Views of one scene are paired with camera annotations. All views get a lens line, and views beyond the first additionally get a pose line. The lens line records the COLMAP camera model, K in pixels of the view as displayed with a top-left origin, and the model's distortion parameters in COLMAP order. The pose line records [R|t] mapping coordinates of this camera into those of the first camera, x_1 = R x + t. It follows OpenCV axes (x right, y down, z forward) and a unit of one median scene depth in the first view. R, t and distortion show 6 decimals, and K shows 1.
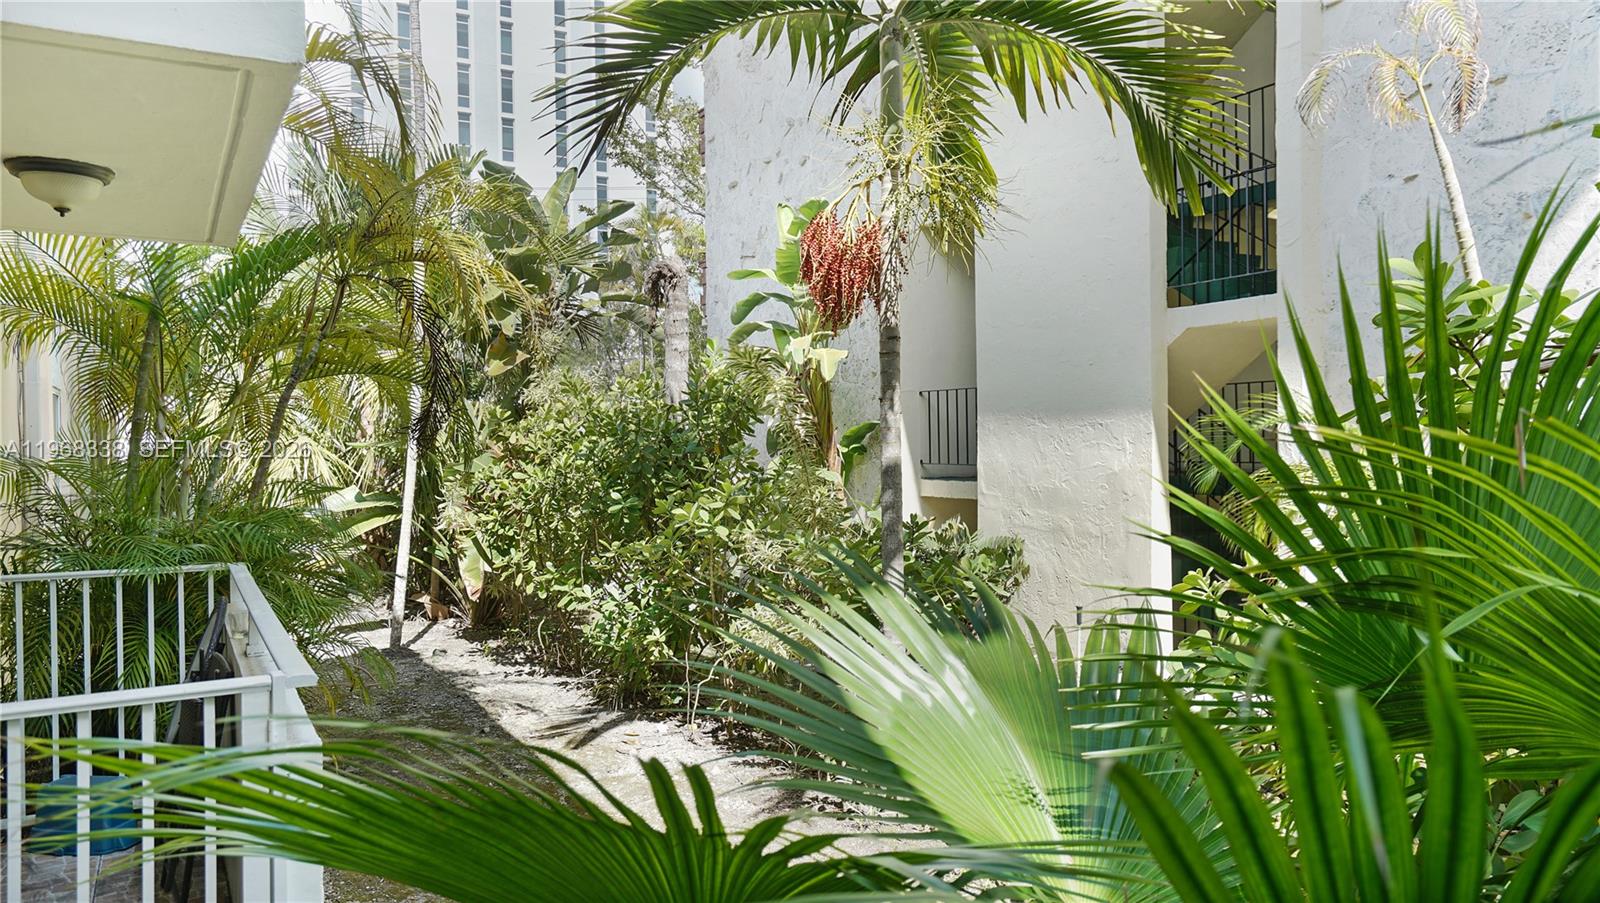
lens RADIAL K [[1137.6, 0, 796.3], [0, 1137.6, 451.7], [0, 0, 1]] dist [0.027091, 0.004854]
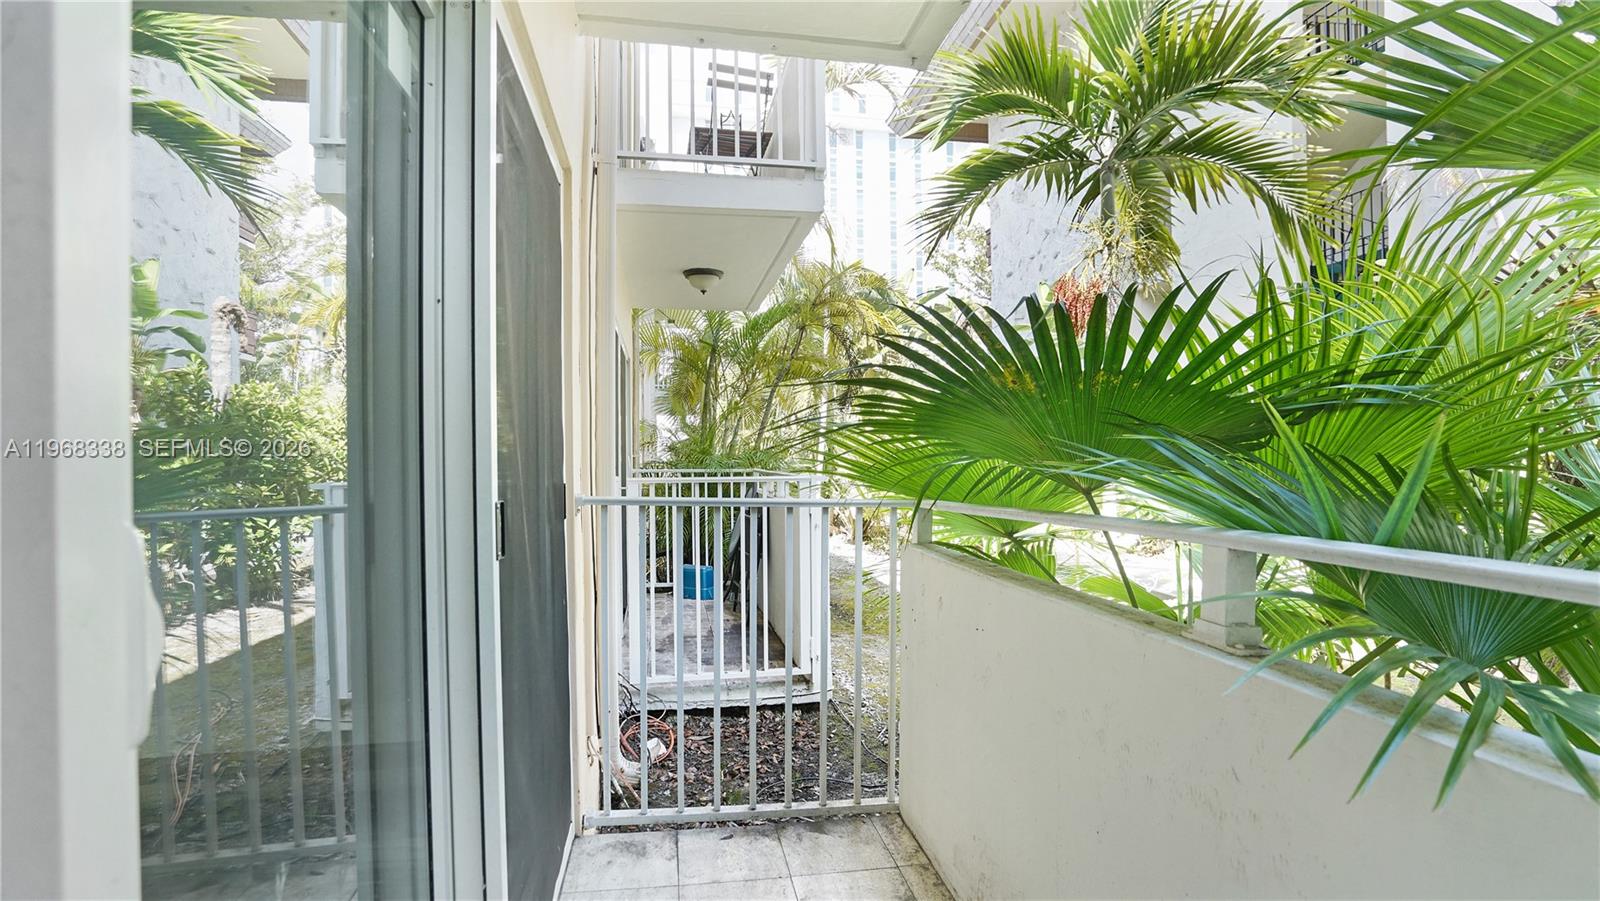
lens RADIAL K [[752.7, 0, 795.8], [0, 752.7, 450.9], [0, 0, 1]] dist [-0.049558, 0.018385]
pose [[0.946178, 0.001087, -0.323646, 0.001363], [-0.006062, 0.999878, -0.014366, 0.072326], [0.323591, 0.015555, 0.946069, -0.190636]]
